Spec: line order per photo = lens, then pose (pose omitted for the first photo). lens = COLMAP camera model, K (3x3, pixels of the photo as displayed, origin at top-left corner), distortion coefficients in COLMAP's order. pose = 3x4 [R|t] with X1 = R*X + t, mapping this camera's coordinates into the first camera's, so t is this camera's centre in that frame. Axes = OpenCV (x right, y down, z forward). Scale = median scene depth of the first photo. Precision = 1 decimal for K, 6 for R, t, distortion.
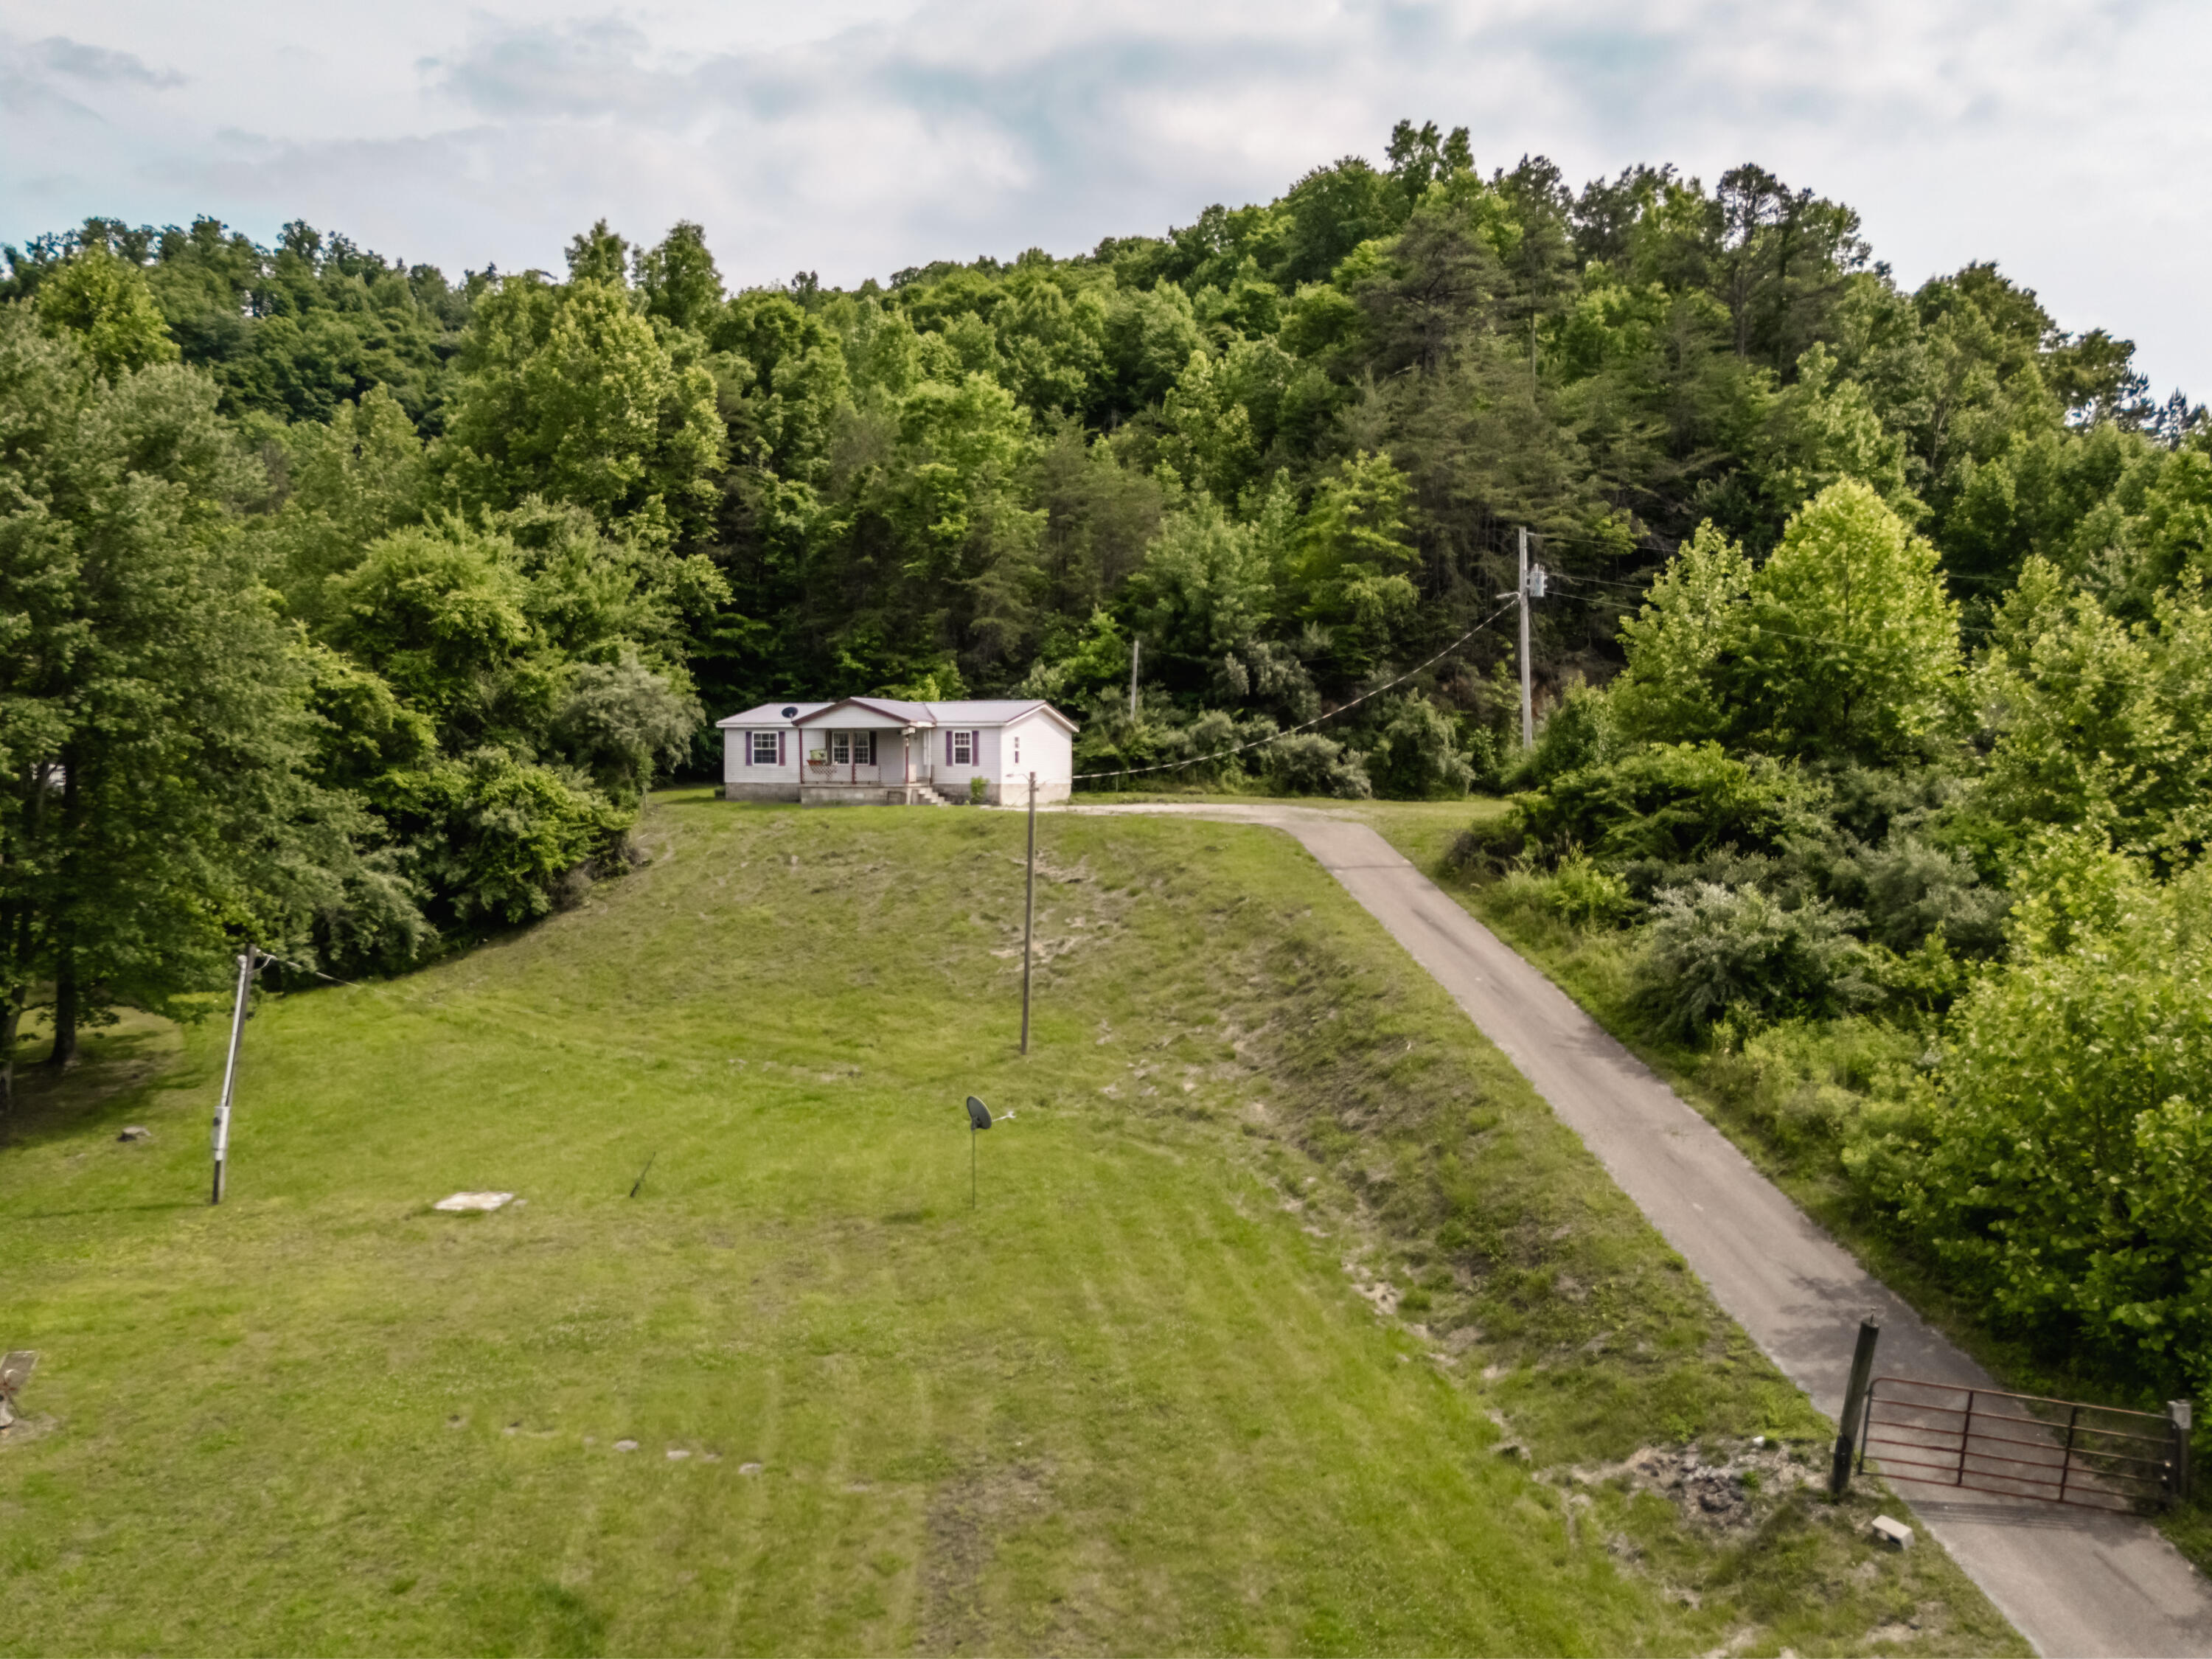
lens RADIAL K [[1591.8, 0, 1076.3], [0, 1591.8, 831.7], [0, 0, 1]] dist [0.067896, -0.000975]
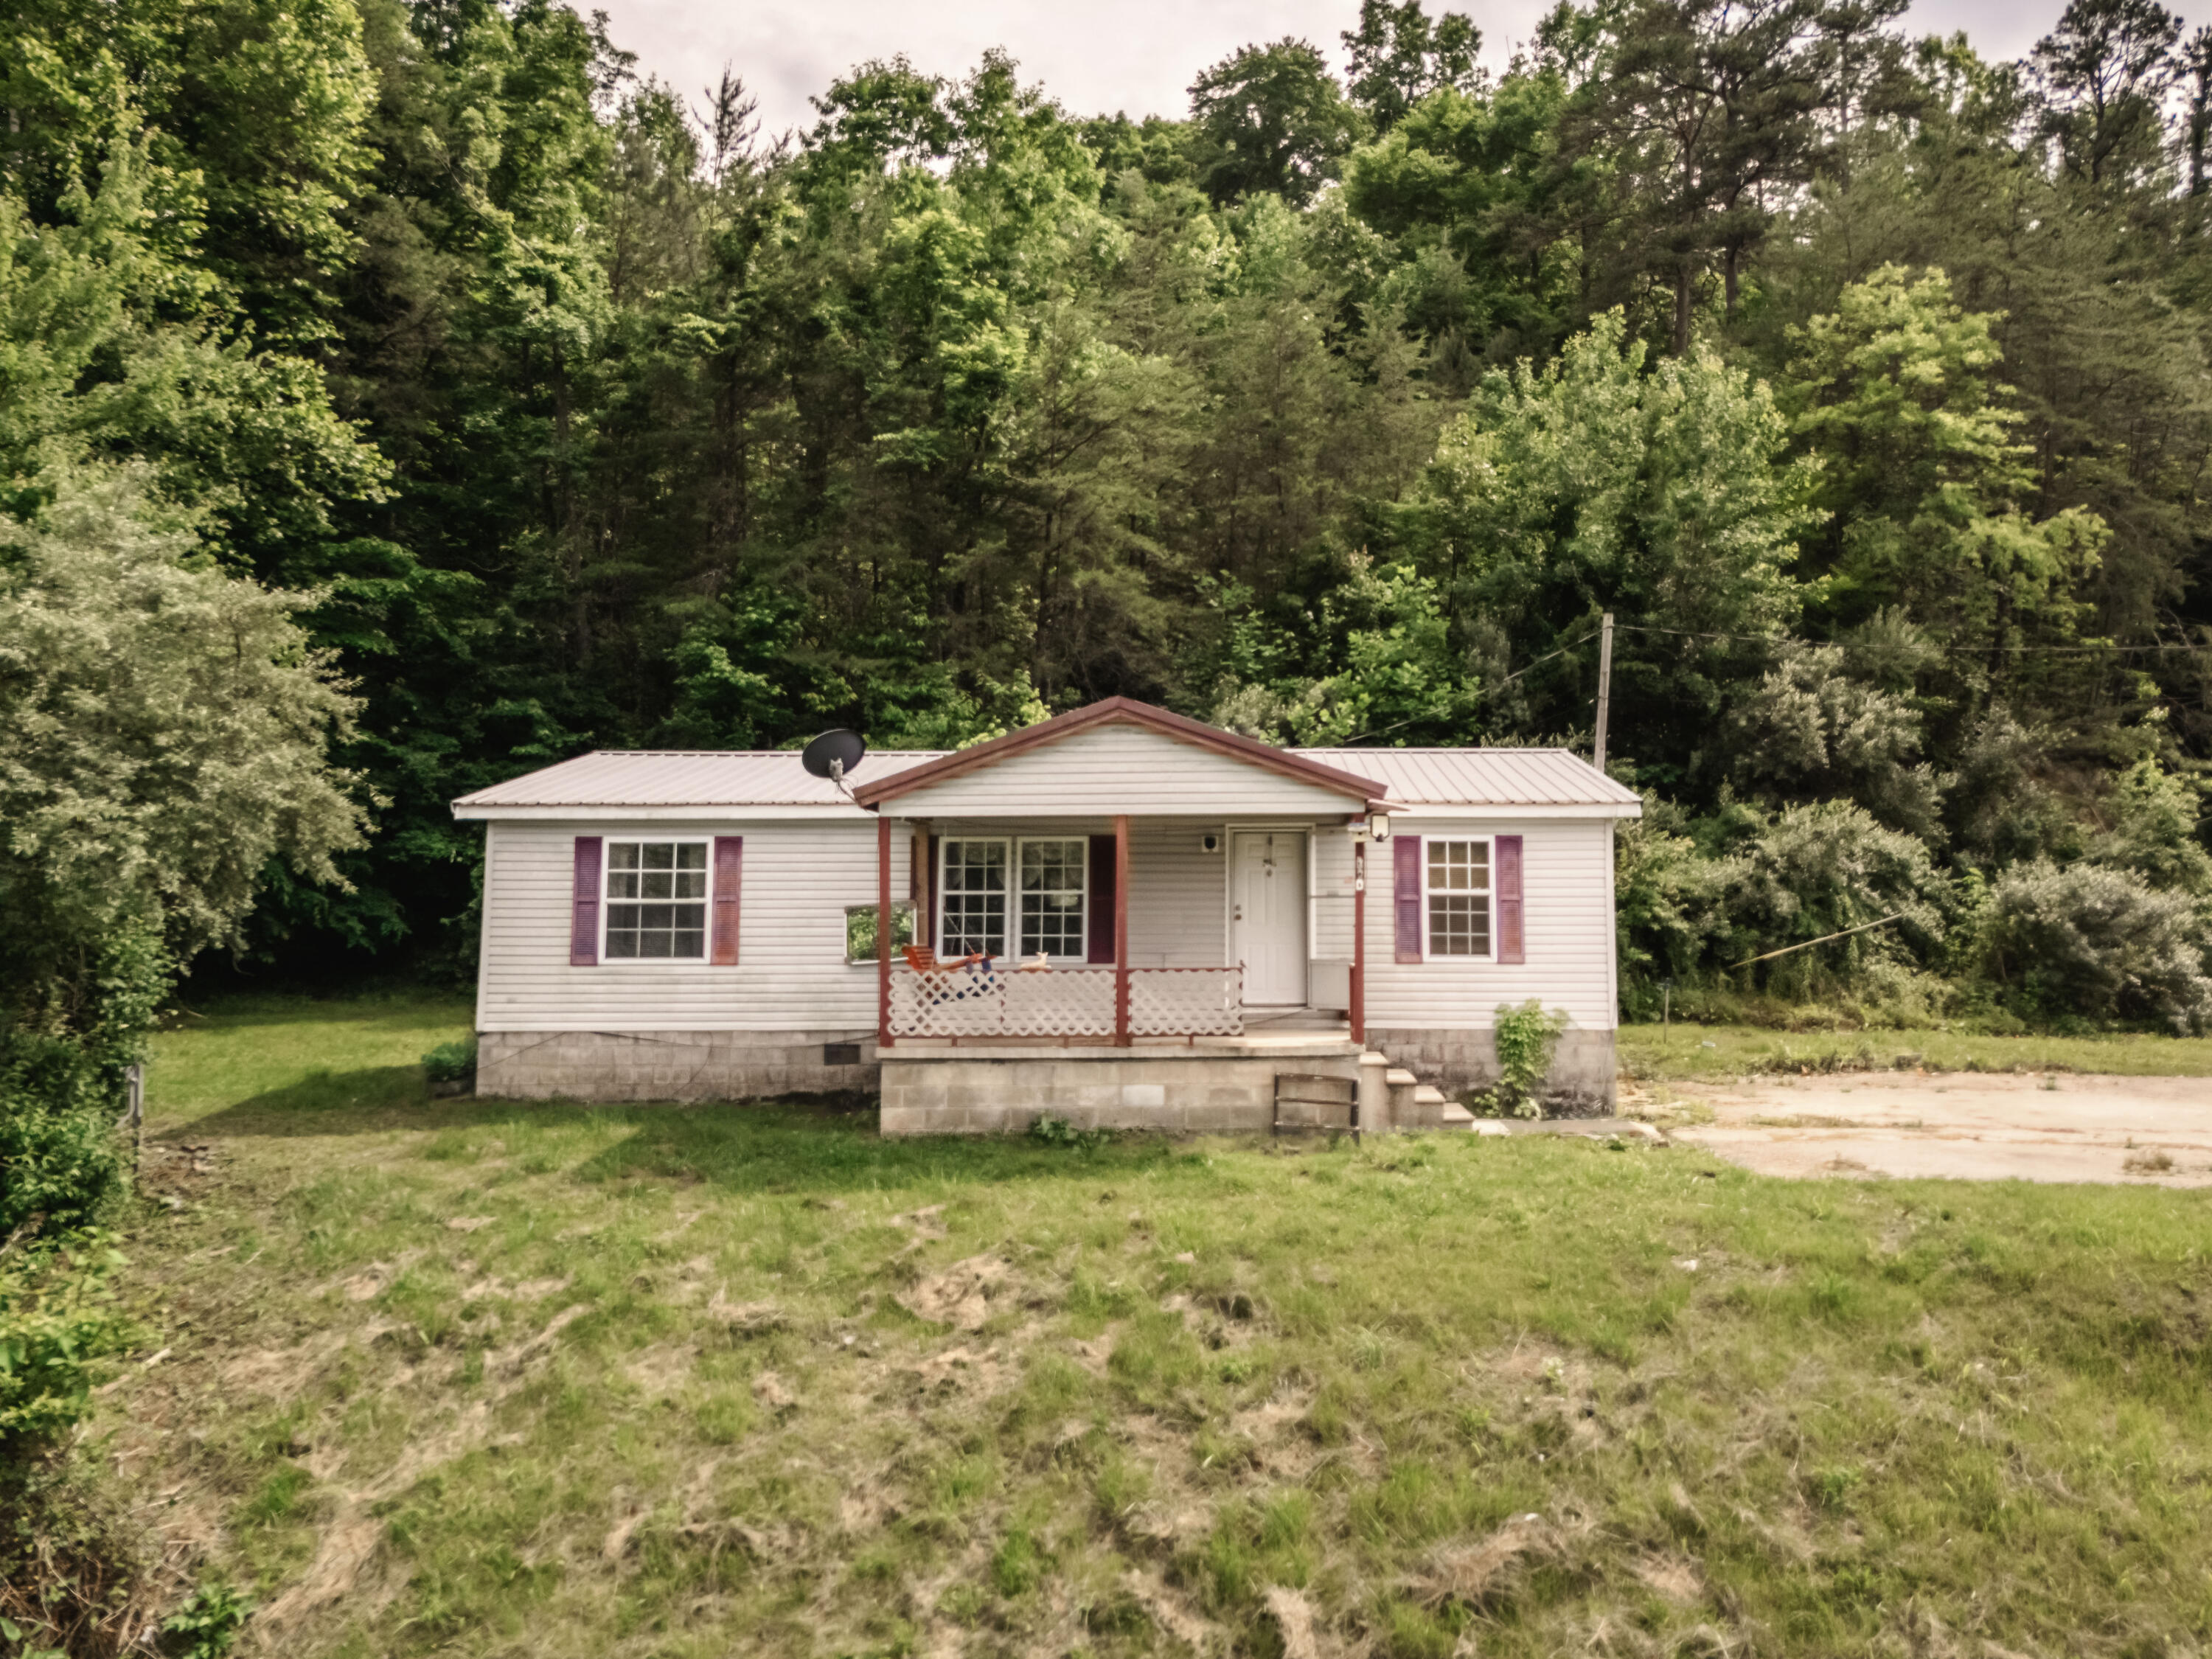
lens RADIAL K [[1691.6, 0, 1106.1], [0, 1691.6, 728.8], [0, 0, 1]] dist [0.041796, -0.000136]
pose [[0.953730, 0.029769, 0.299186, -0.206882], [0.016242, 0.988532, -0.150134, -0.036457], [-0.300224, 0.148047, 0.942310, 0.702589]]
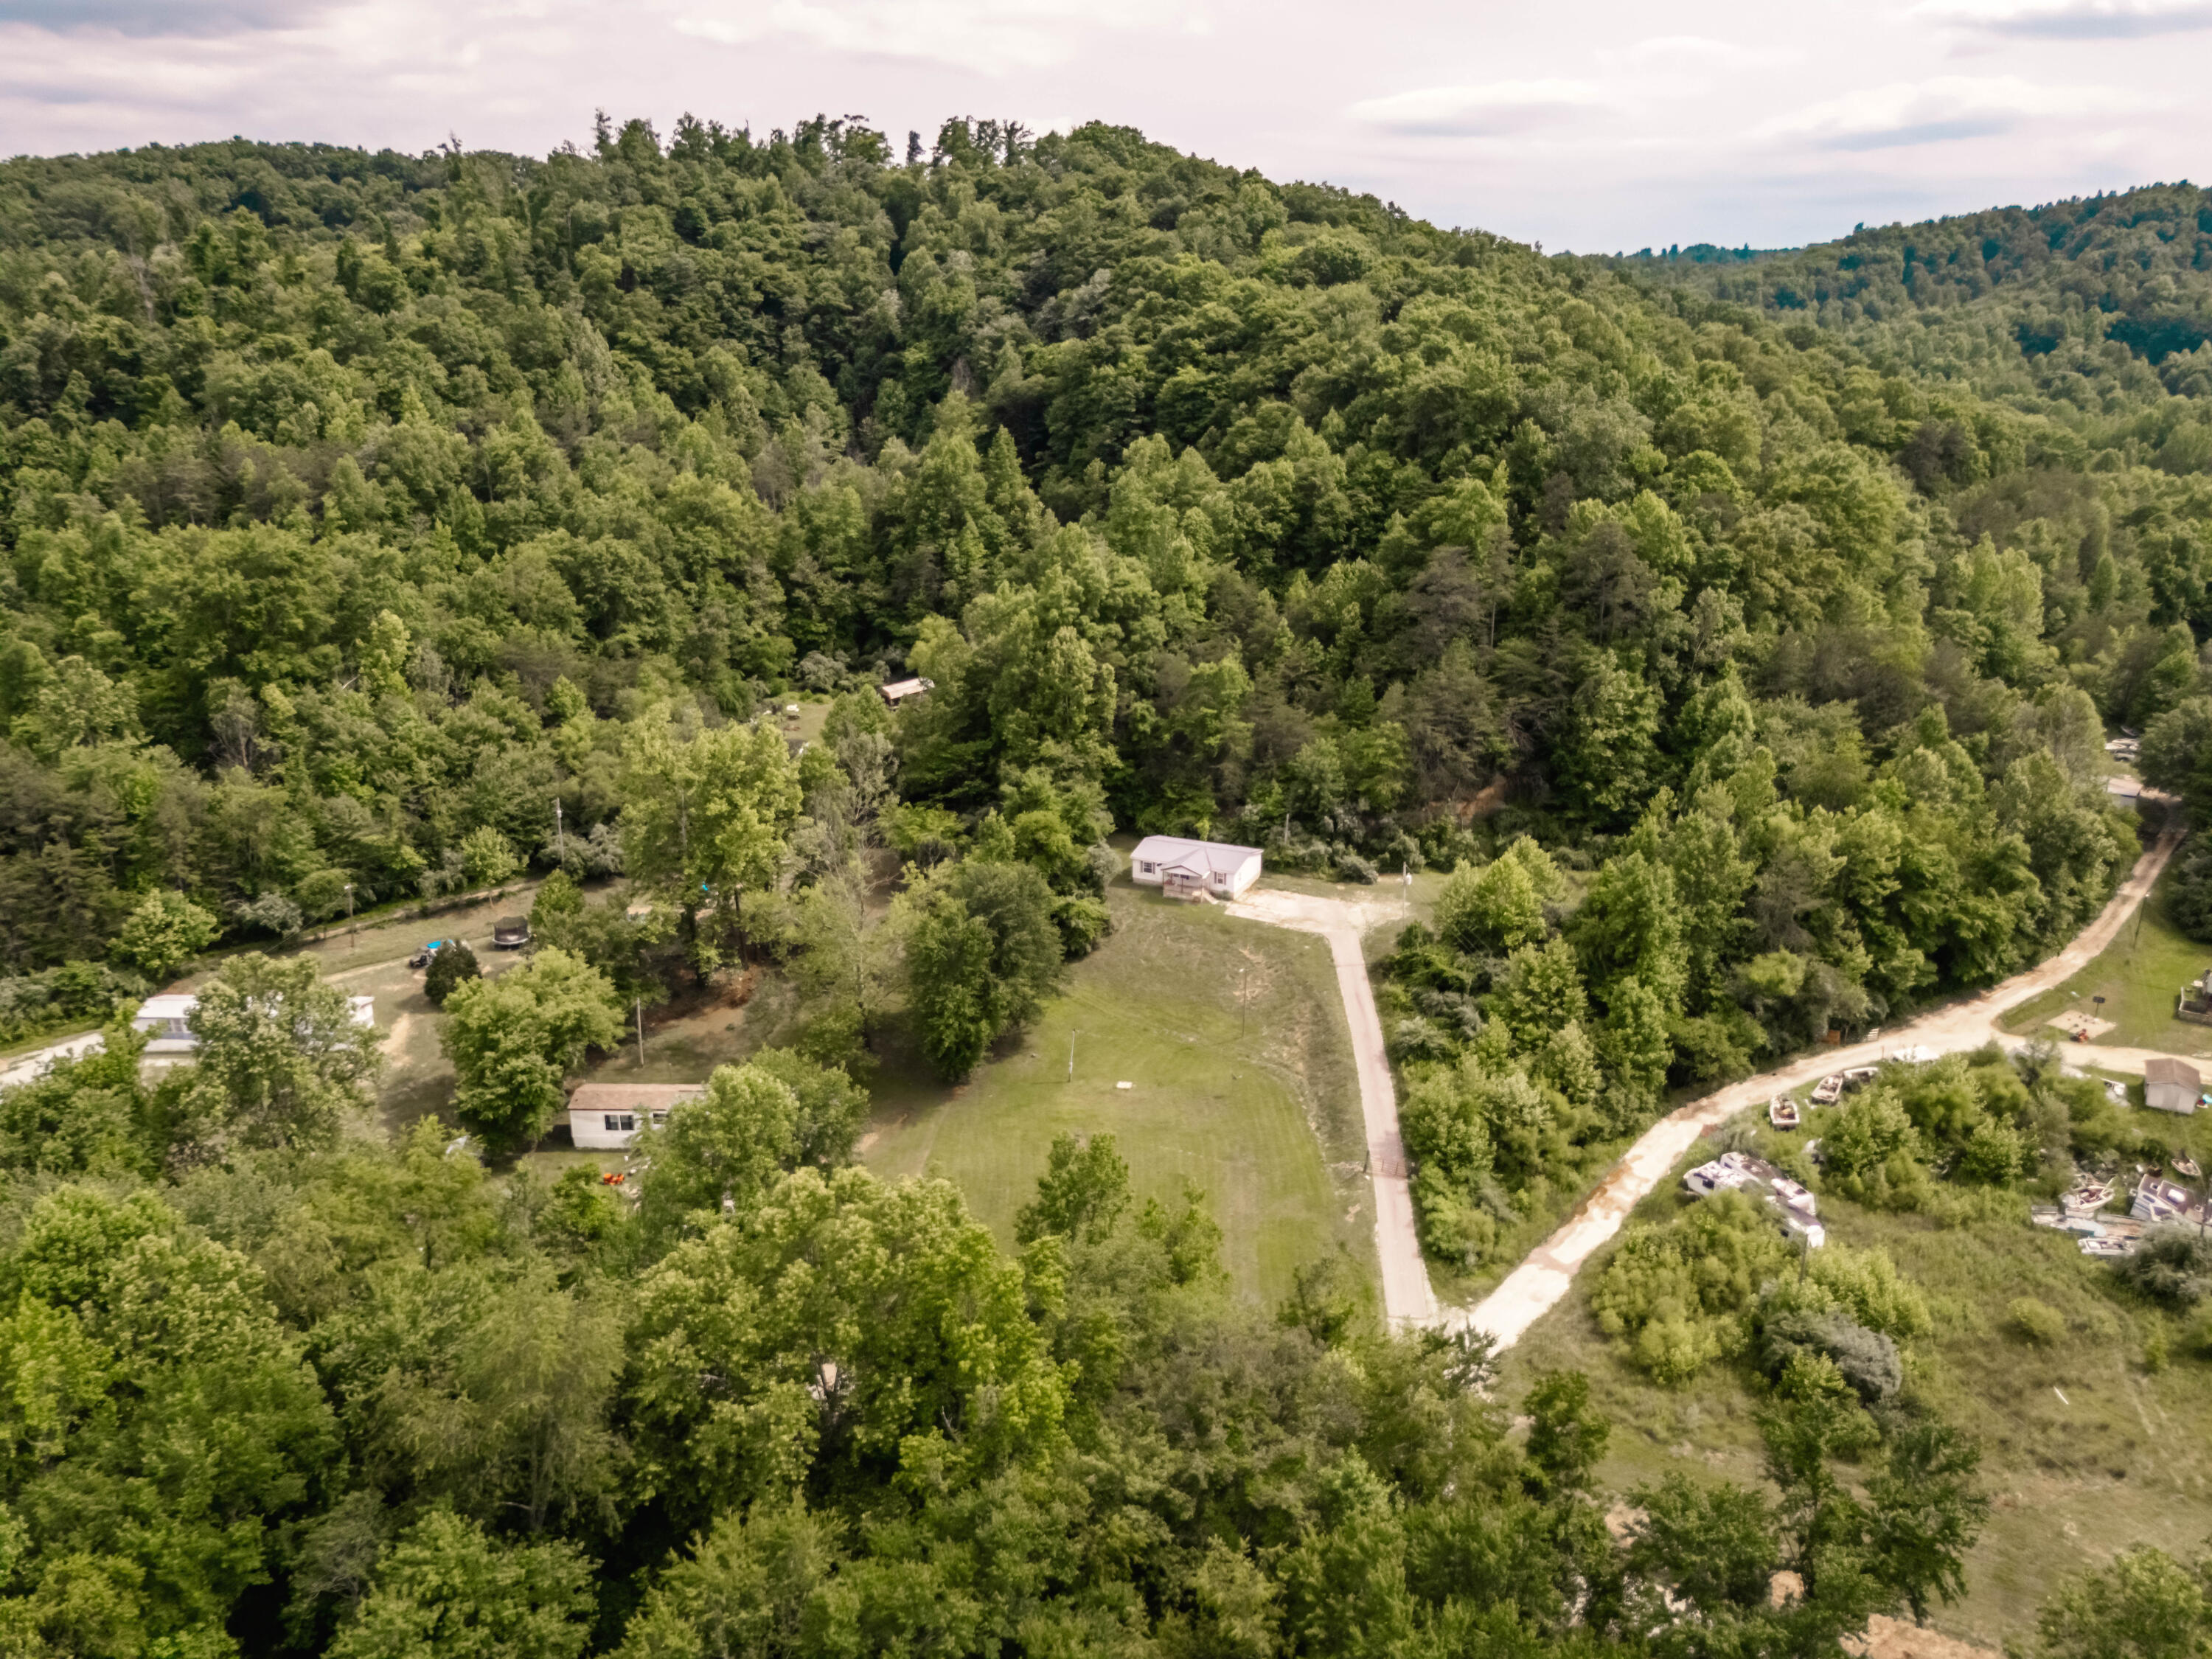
lens RADIAL K [[1549.5, 0, 1106.0], [0, 1549.5, 829.5], [0, 0, 1]] dist [0.199407, 0.000075]
pose [[0.993795, 0.027600, -0.107748, 0.017381], [0.003660, 0.960086, 0.279680, -0.837162], [0.111166, -0.278339, 0.954028, -1.488852]]
